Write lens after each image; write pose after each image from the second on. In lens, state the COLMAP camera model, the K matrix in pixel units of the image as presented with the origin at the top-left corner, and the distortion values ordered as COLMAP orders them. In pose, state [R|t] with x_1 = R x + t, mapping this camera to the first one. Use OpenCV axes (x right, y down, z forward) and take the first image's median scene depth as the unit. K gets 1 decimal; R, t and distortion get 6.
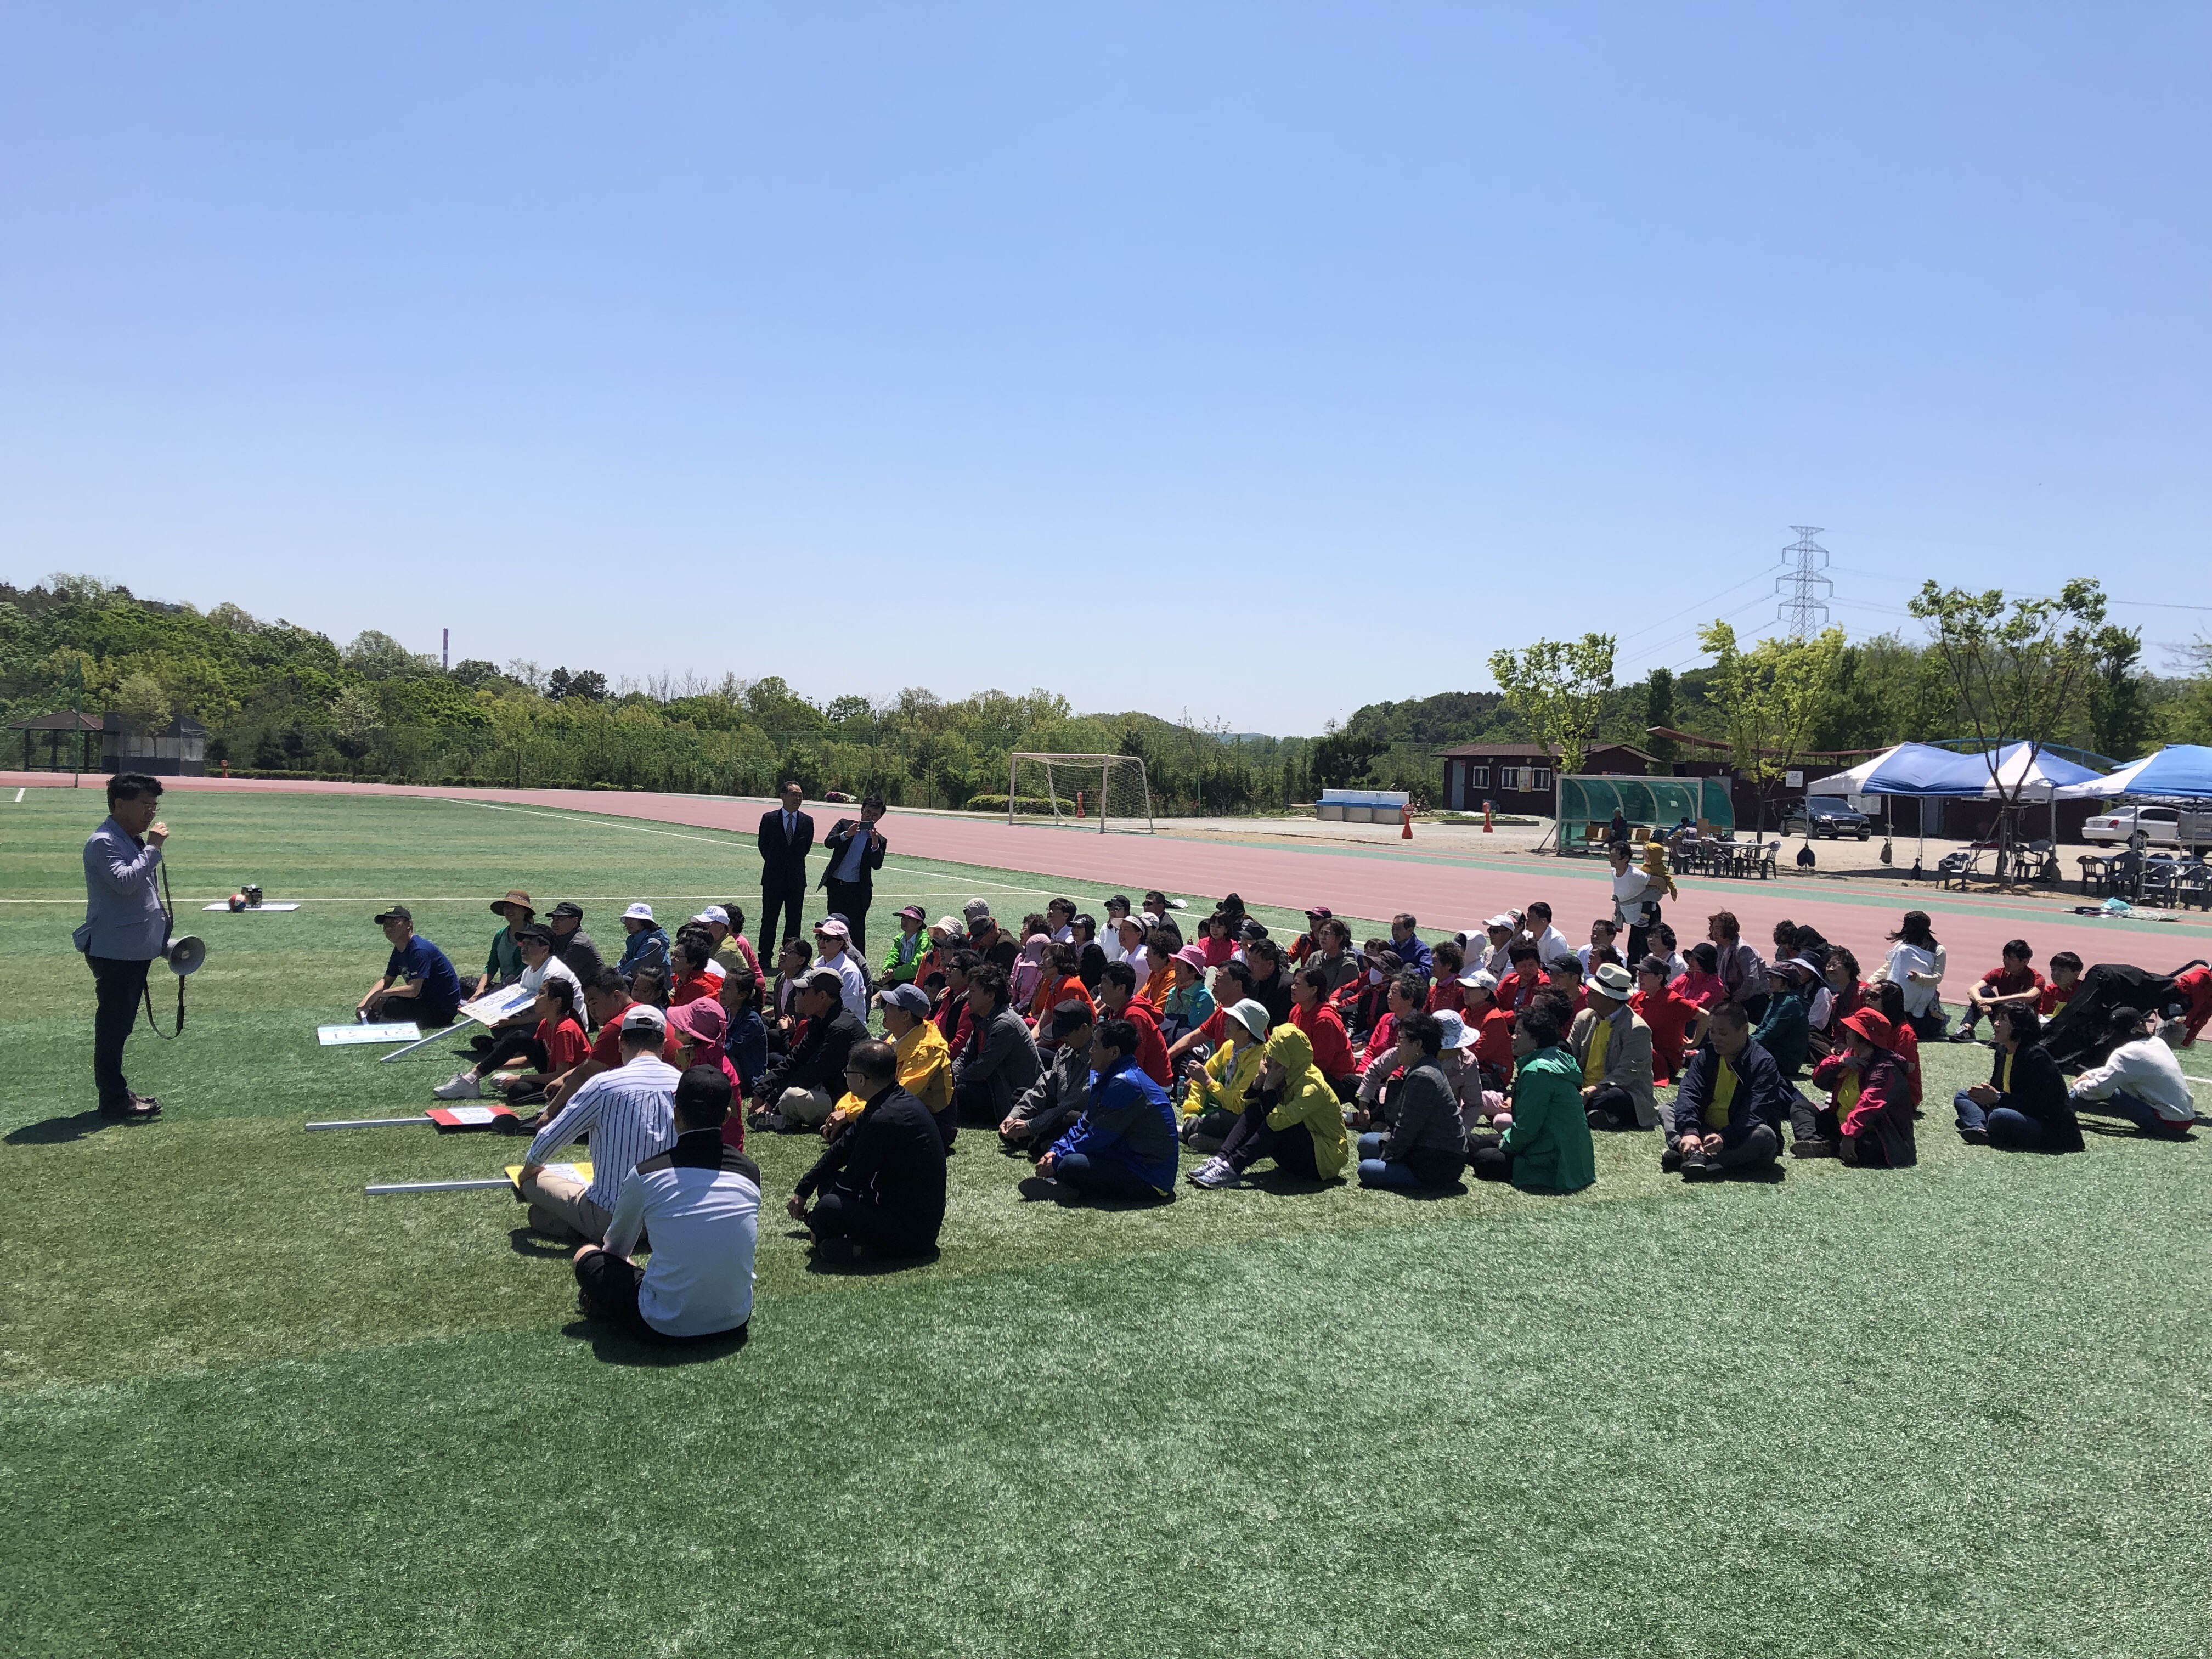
lens RADIAL K [[1810.3, 0, 1091.4], [0, 1810.3, 819.0], [0, 0, 1]] dist [0.013709, 0.002992]
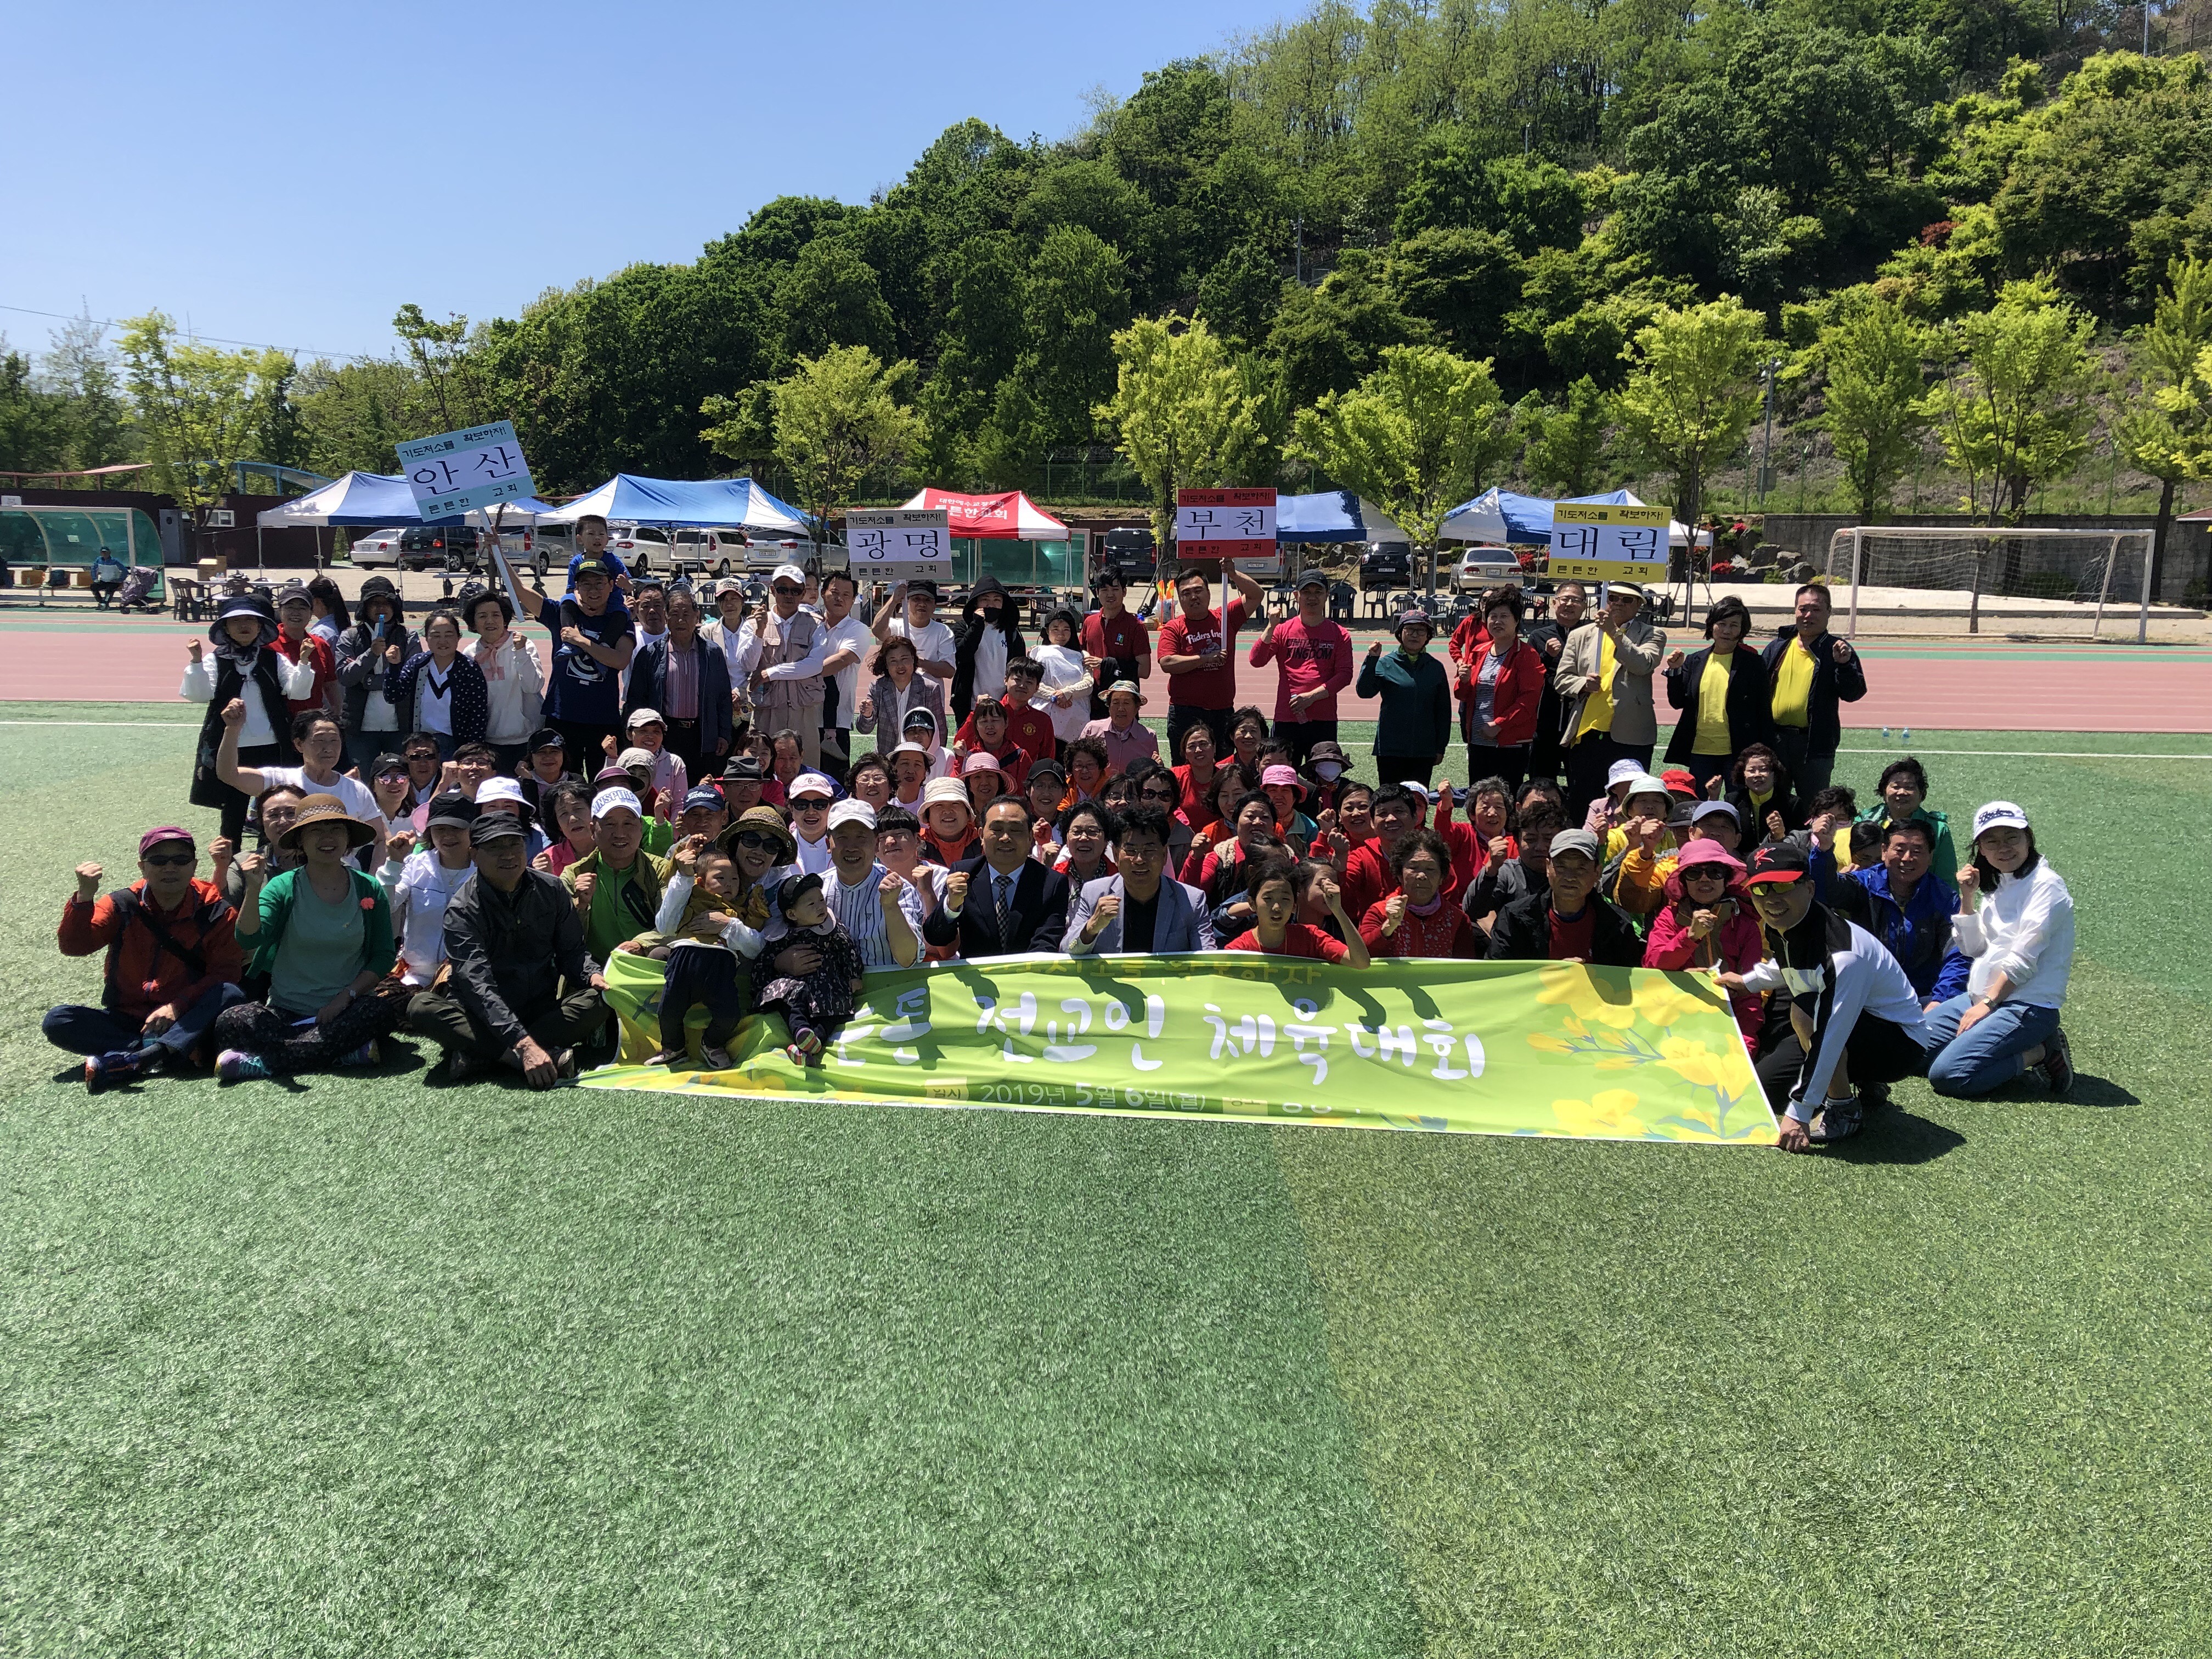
lens RADIAL K [[1809.3, 0, 1093.6], [0, 1809.3, 808.7], [0, 0, 1]] dist [0.015911, 0.000681]
pose [[0.499546, -0.153691, 0.852545, -0.181795], [0.027198, 0.986434, 0.161891, -0.008418], [-0.865860, -0.057684, 0.496950, 0.163500]]
